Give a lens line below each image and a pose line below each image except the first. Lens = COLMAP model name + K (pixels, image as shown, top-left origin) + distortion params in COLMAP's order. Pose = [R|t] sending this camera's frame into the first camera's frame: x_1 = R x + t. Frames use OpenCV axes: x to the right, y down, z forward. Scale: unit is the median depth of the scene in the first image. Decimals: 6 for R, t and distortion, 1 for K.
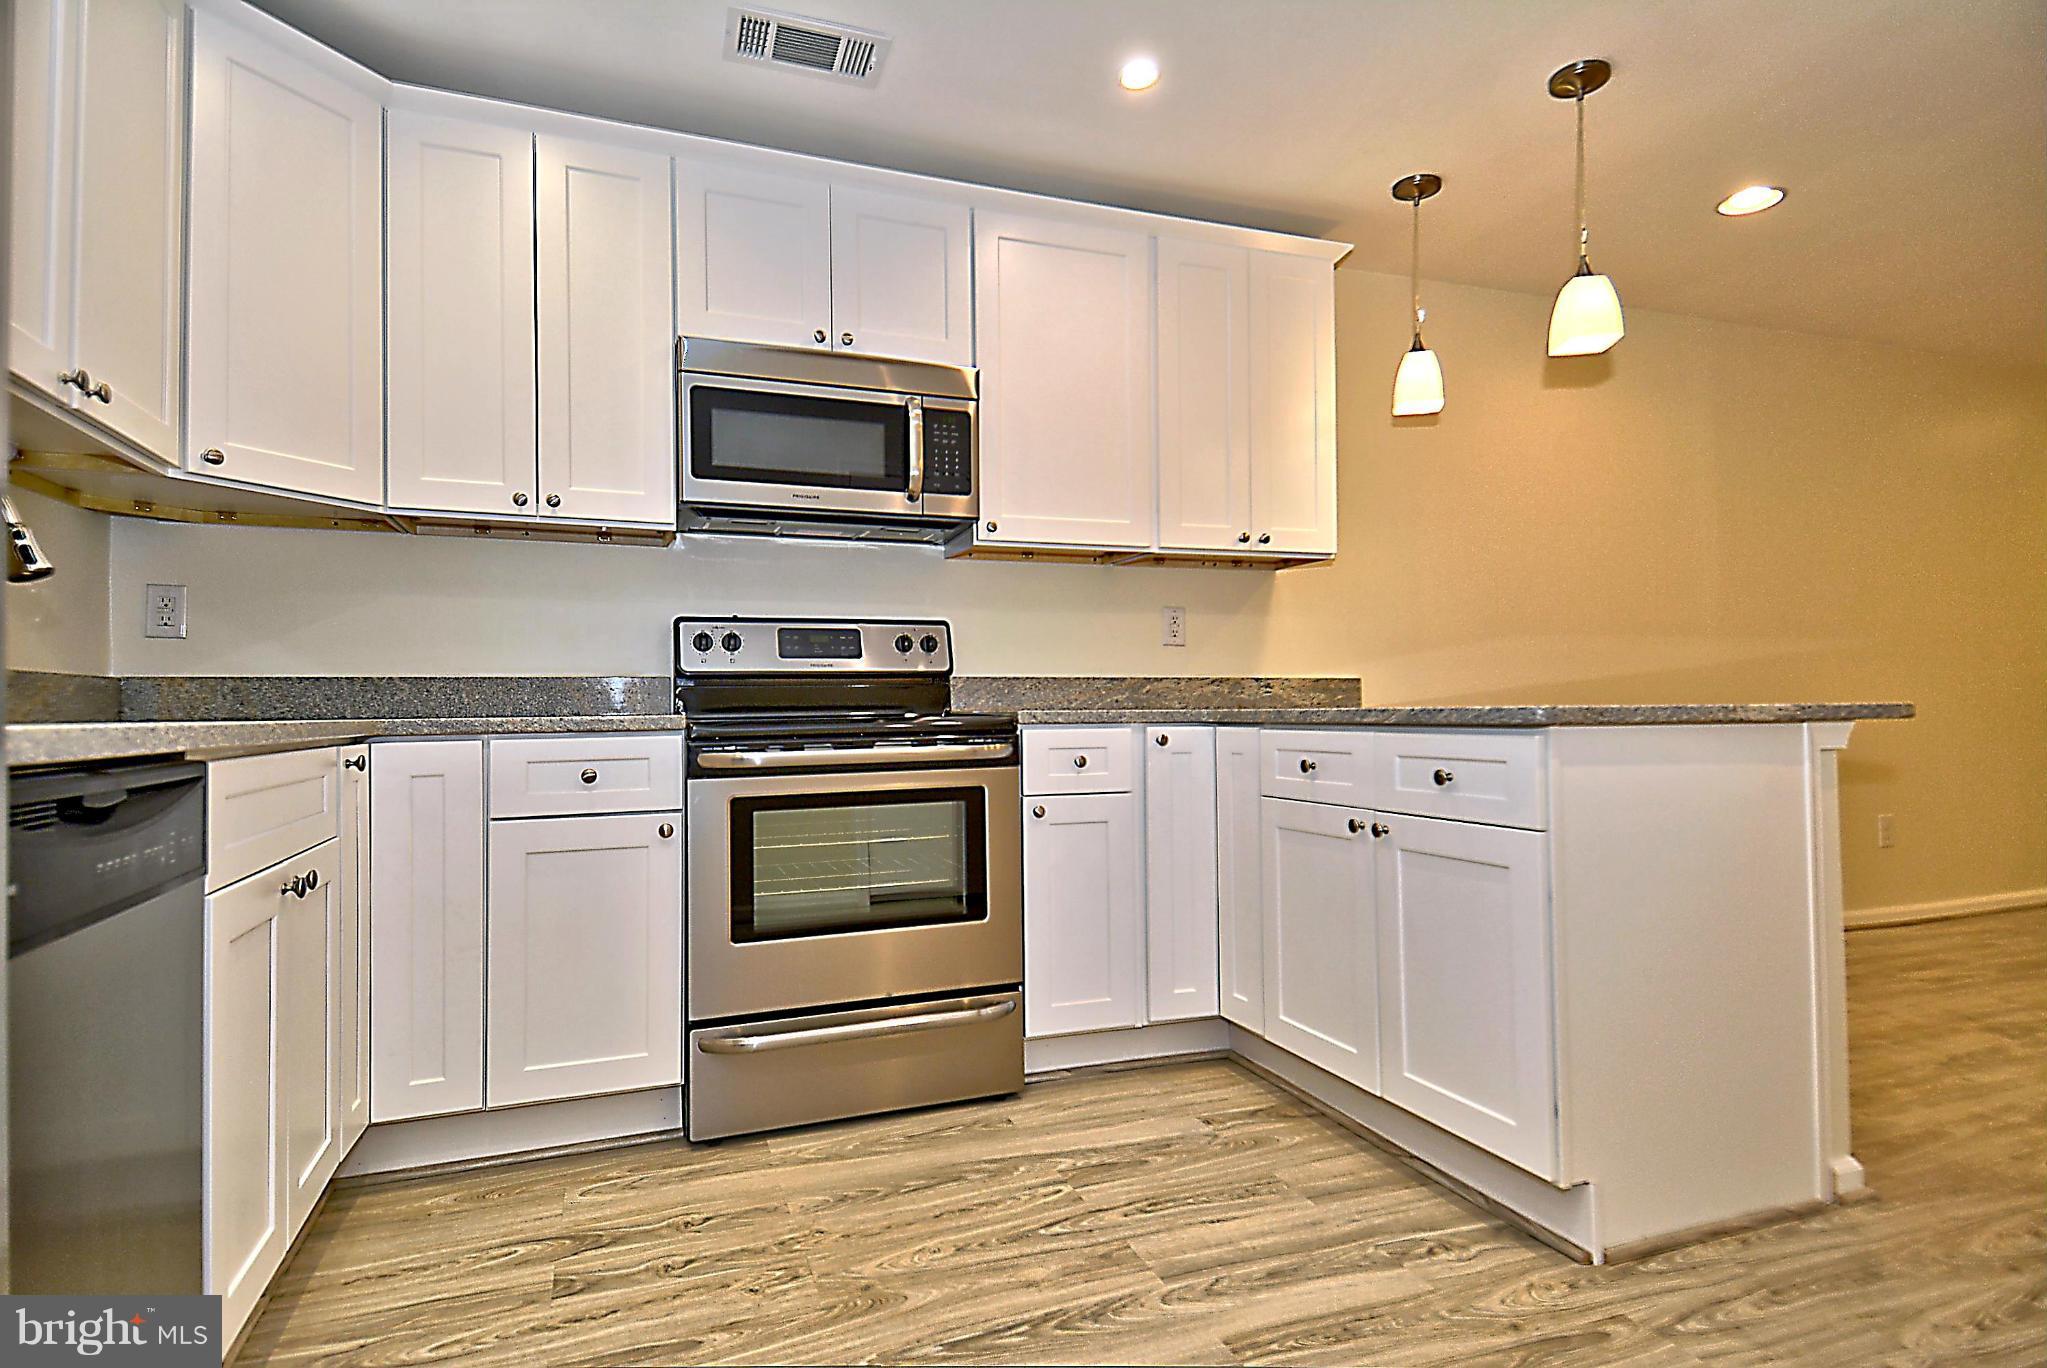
lens RADIAL K [[1063.6, 0, 1011.8], [0, 1063.6, 707.3], [0, 0, 1]] dist [0.058098, -0.042912]
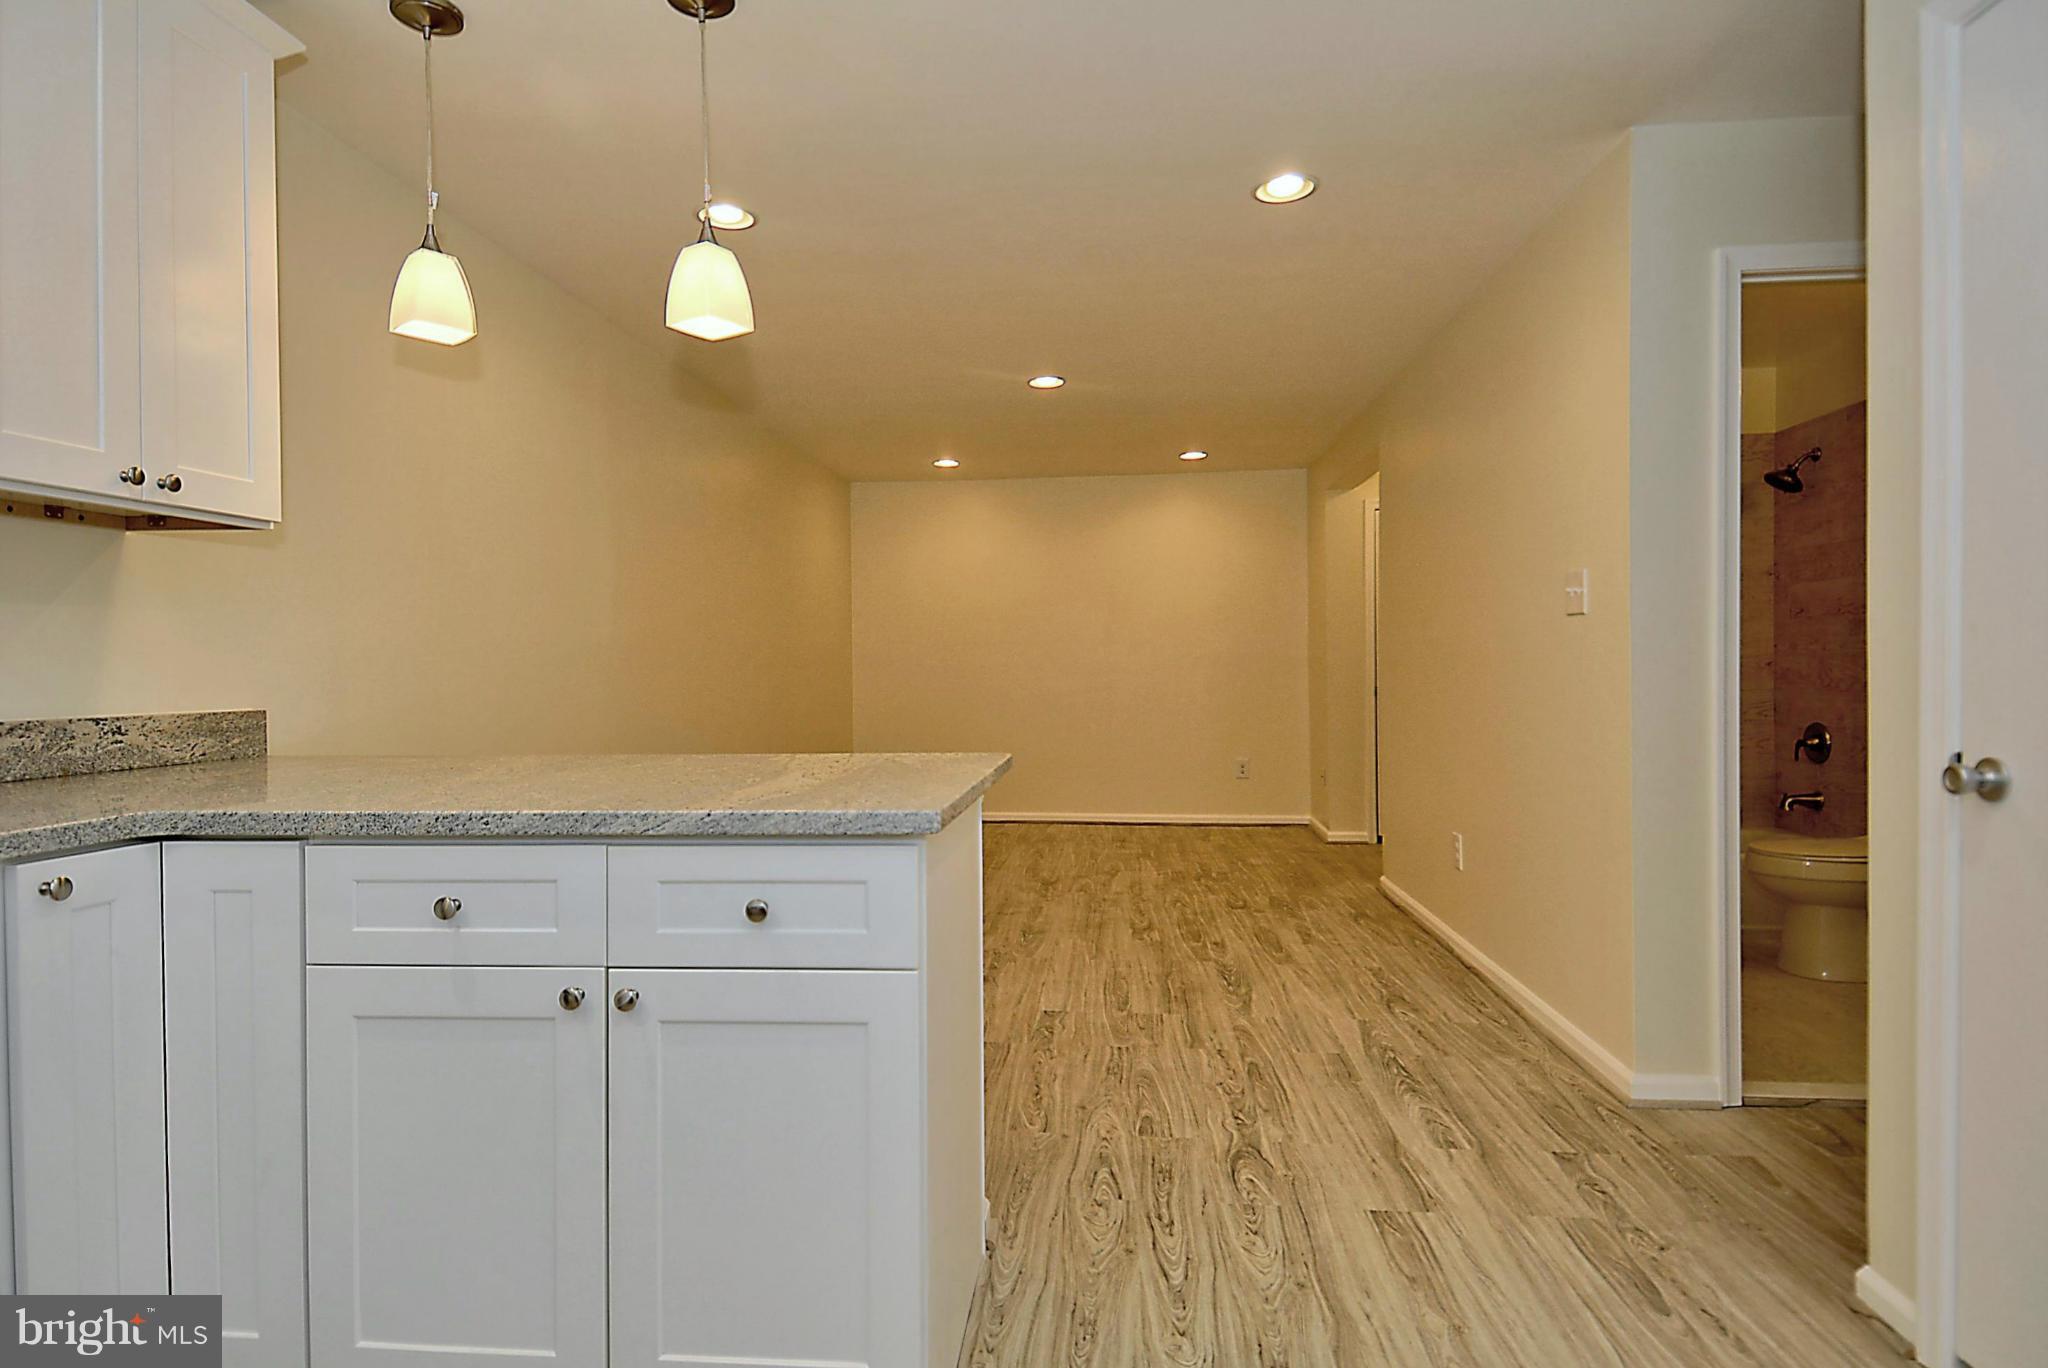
lens RADIAL K [[1107.3, 0, 1024.0], [0, 1107.3, 684.0], [0, 0, 1]] dist [0.067252, -0.050201]
pose [[0.435998, -0.010904, 0.899882, -0.142579], [0.005706, 0.999940, 0.009352, -0.072286], [-0.899929, 0.001057, 0.436034, 0.440331]]
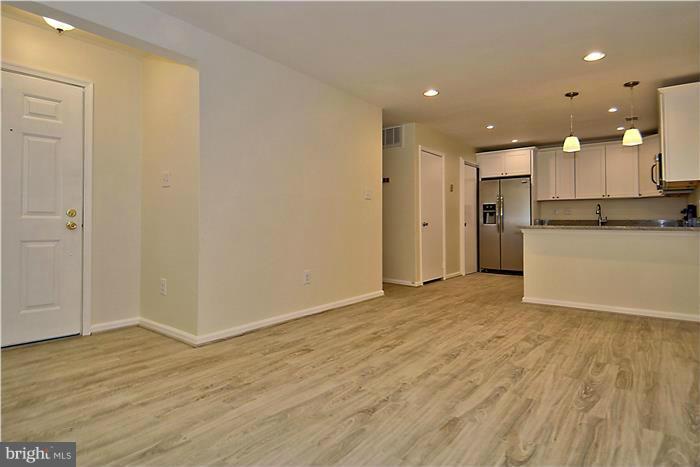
lens RADIAL K [[396.5, 0, 364.1], [0, 396.5, 218.3], [0, 0, 1]] dist [0.067830, -0.061472]
pose [[-0.834635, 0.002294, -0.550799, 2.379093], [0.007204, 0.999951, -0.006753, -0.032130], [0.550756, -0.009605, -0.834611, 2.073680]]
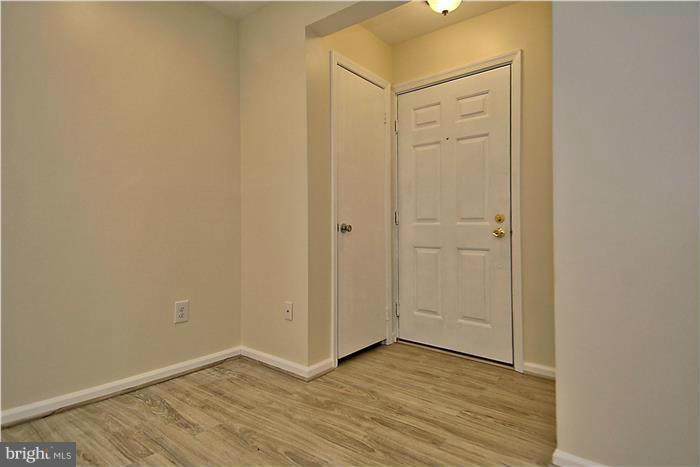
lens RADIAL K [[382.0, 0, 346.3], [0, 382.0, 224.1], [0, 0, 1]] dist [0.060311, -0.000172]
pose [[-0.513264, 0.022908, 0.857925, 1.758794], [0.002605, 0.999681, -0.025134, -0.023412], [-0.858227, -0.010665, -0.513159, 1.371635]]
